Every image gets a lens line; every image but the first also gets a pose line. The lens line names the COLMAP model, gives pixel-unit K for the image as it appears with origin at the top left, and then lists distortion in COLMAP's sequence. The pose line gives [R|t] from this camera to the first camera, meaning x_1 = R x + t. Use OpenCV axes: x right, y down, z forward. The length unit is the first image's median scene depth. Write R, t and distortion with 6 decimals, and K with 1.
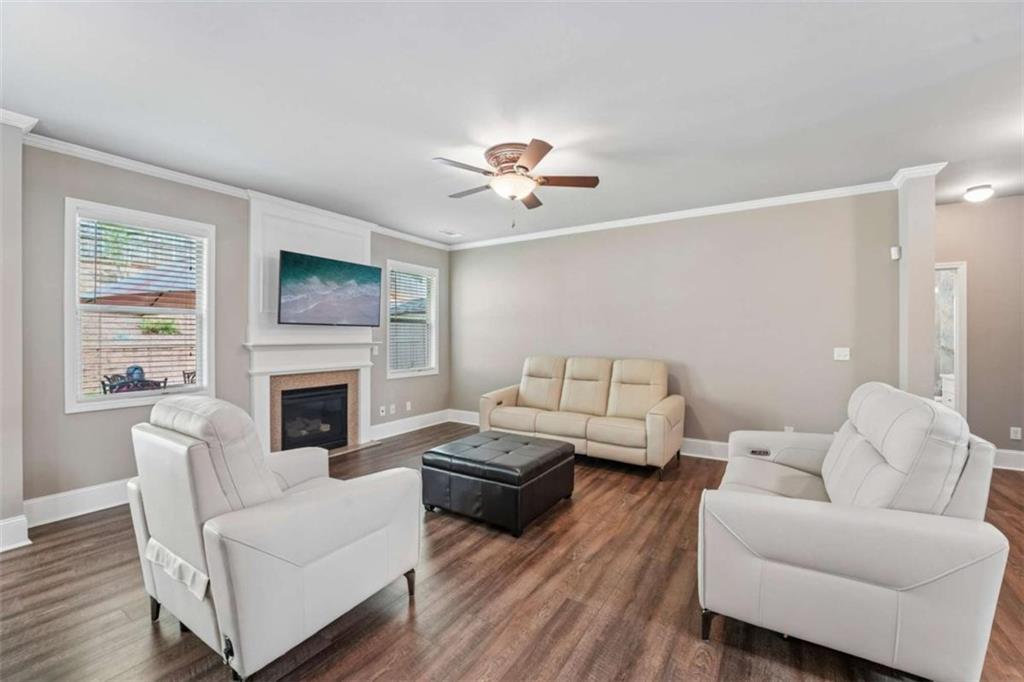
lens RADIAL K [[416.0, 0, 512.0], [0, 416.0, 341.0], [0, 0, 1]] dist [-0.024429, 0.000600]
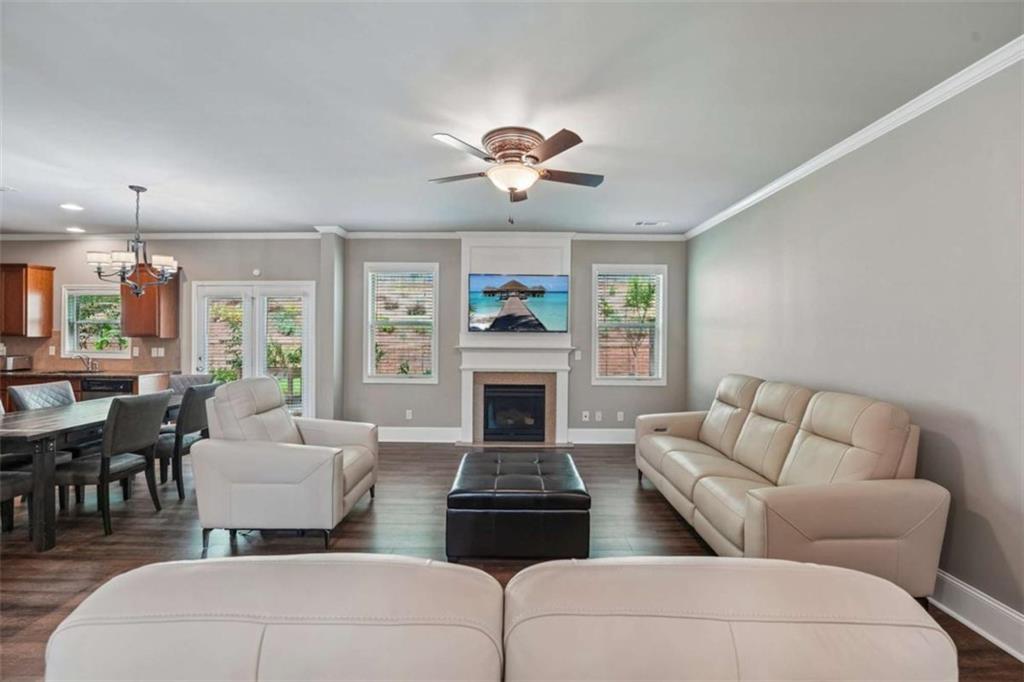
lens RADIAL K [[419.7, 0, 511.3], [0, 419.7, 336.0], [0, 0, 1]] dist [-0.028870, 0.003817]
pose [[0.536533, 0.005980, -0.843858, 0.551124], [-0.016290, 0.999862, -0.003272, -0.023007], [0.843722, 0.015502, 0.536557, 0.375717]]
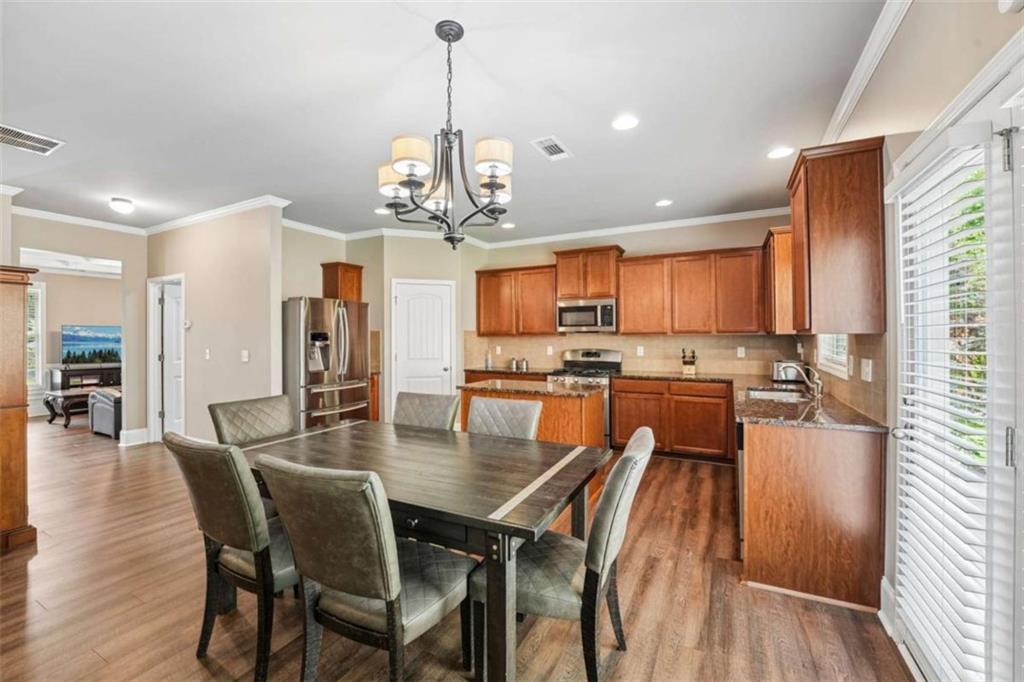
lens RADIAL K [[419.7, 0, 511.3], [0, 419.7, 336.0], [0, 0, 1]] dist [-0.028870, 0.003817]
pose [[-0.995749, 0.005432, -0.091946, -0.609091], [0.004405, 0.999926, 0.011376, -0.009728], [0.092001, 0.010922, -0.995699, 0.606488]]
